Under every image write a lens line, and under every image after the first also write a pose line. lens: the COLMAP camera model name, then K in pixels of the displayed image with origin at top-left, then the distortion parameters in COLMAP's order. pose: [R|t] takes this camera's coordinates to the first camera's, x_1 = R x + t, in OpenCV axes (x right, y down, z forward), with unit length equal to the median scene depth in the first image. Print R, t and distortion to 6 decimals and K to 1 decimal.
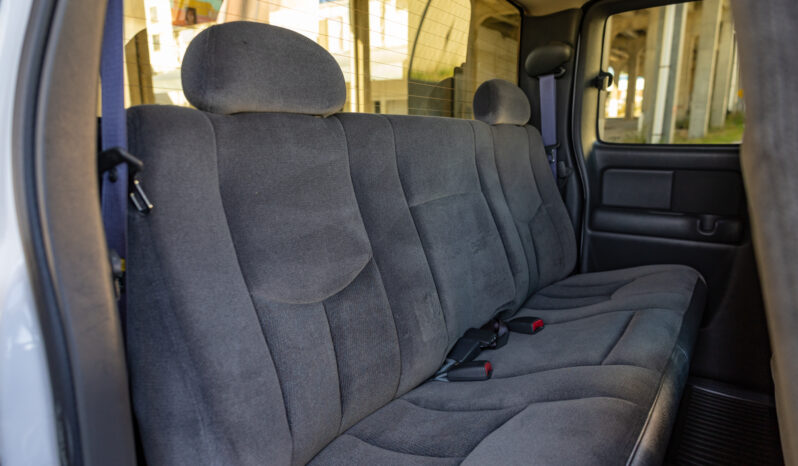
lens RADIAL K [[512.7, 0, 399.0], [0, 512.7, 233.0], [0, 0, 1]] dist [0.001740, 0.000962]
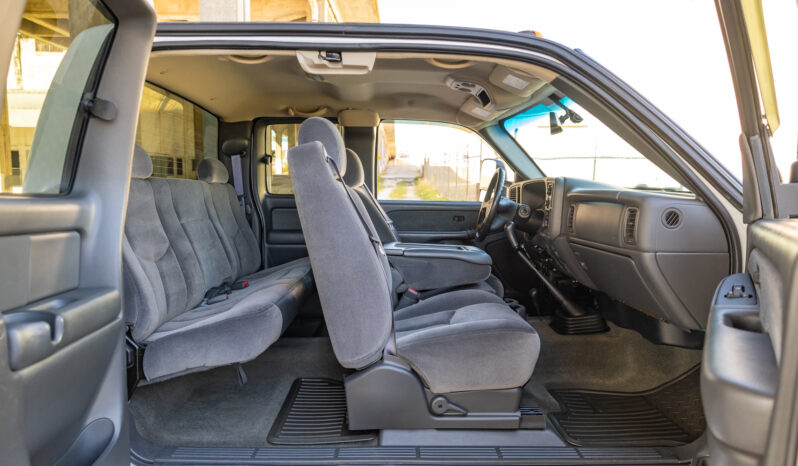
lens RADIAL K [[512.7, 0, 399.0], [0, 512.7, 233.0], [0, 0, 1]] dist [0.001740, 0.000962]
pose [[0.816621, -0.042094, 0.575638, -0.270835], [0.102418, 0.992078, -0.072747, 0.136418], [-0.568015, 0.118362, 0.814462, -0.696136]]
